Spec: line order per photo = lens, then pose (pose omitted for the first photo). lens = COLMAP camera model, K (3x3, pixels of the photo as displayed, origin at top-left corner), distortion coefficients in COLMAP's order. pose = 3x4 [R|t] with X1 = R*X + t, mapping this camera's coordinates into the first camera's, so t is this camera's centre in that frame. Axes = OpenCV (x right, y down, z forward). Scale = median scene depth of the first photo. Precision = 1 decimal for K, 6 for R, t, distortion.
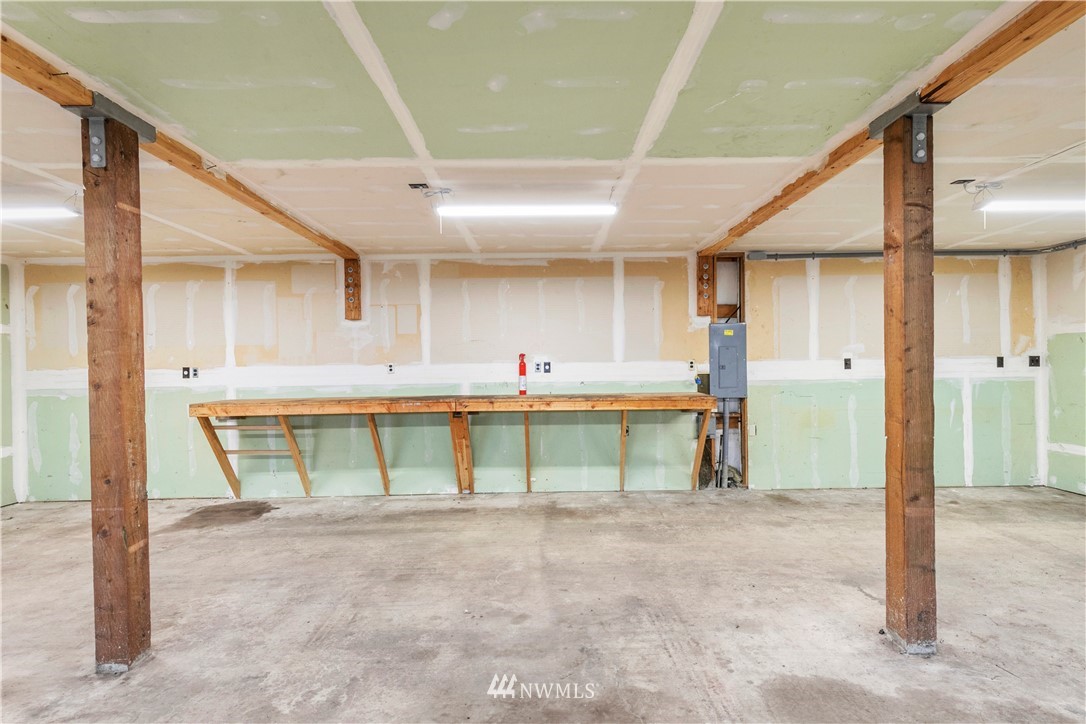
lens RADIAL K [[499.2, 0, 545.2], [0, 499.2, 366.3], [0, 0, 1]] dist [0.004159, -0.001325]
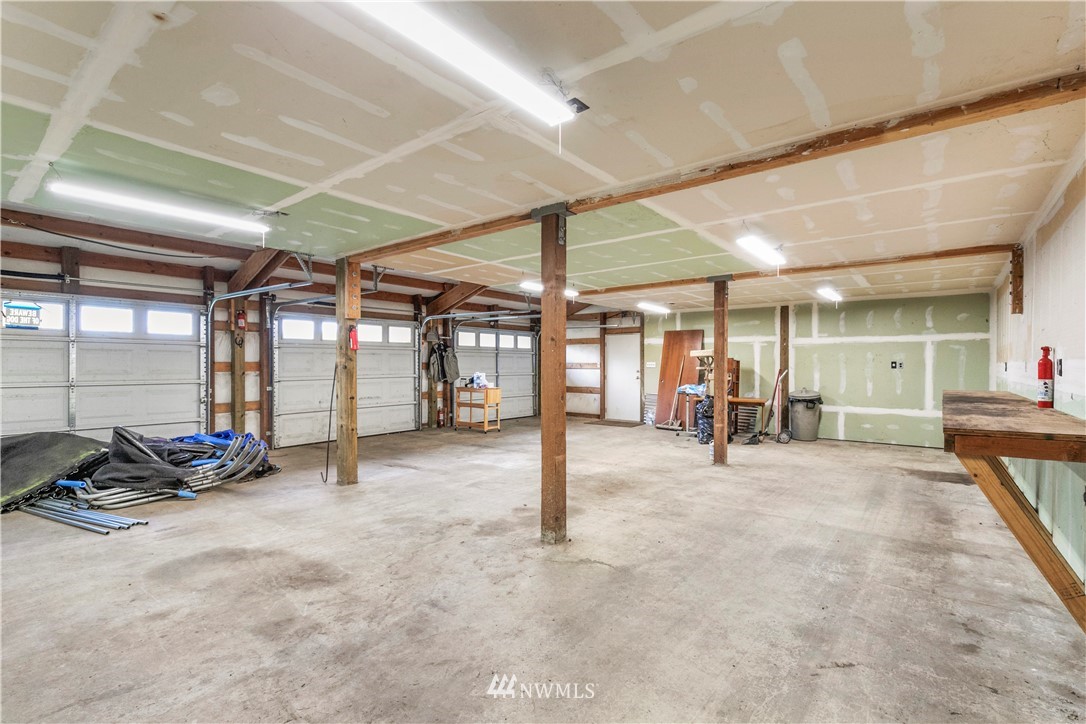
lens RADIAL K [[499.2, 0, 549.5], [0, 499.2, 366.6], [0, 0, 1]] dist [0.004159, -0.001325]
pose [[-0.625450, 0.015416, -0.780112, 1.293170], [0.006294, 0.999872, 0.014712, -0.017802], [0.780239, 0.004292, -0.625467, 1.297818]]
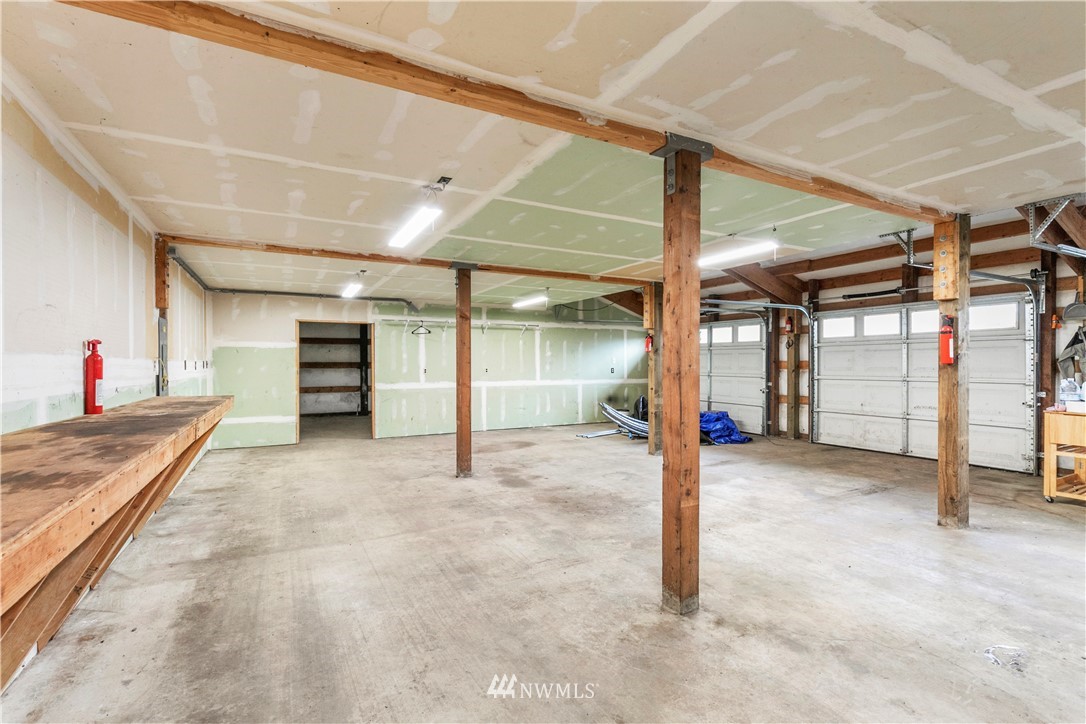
lens RADIAL K [[499.2, 0, 549.5], [0, 499.2, 366.9], [0, 0, 1]] dist [0.004159, -0.001325]
pose [[-0.464257, 0.008231, 0.885662, -1.119739], [0.008916, 0.999950, -0.004619, 0.013830], [-0.885656, 0.005752, -0.464307, 1.164212]]
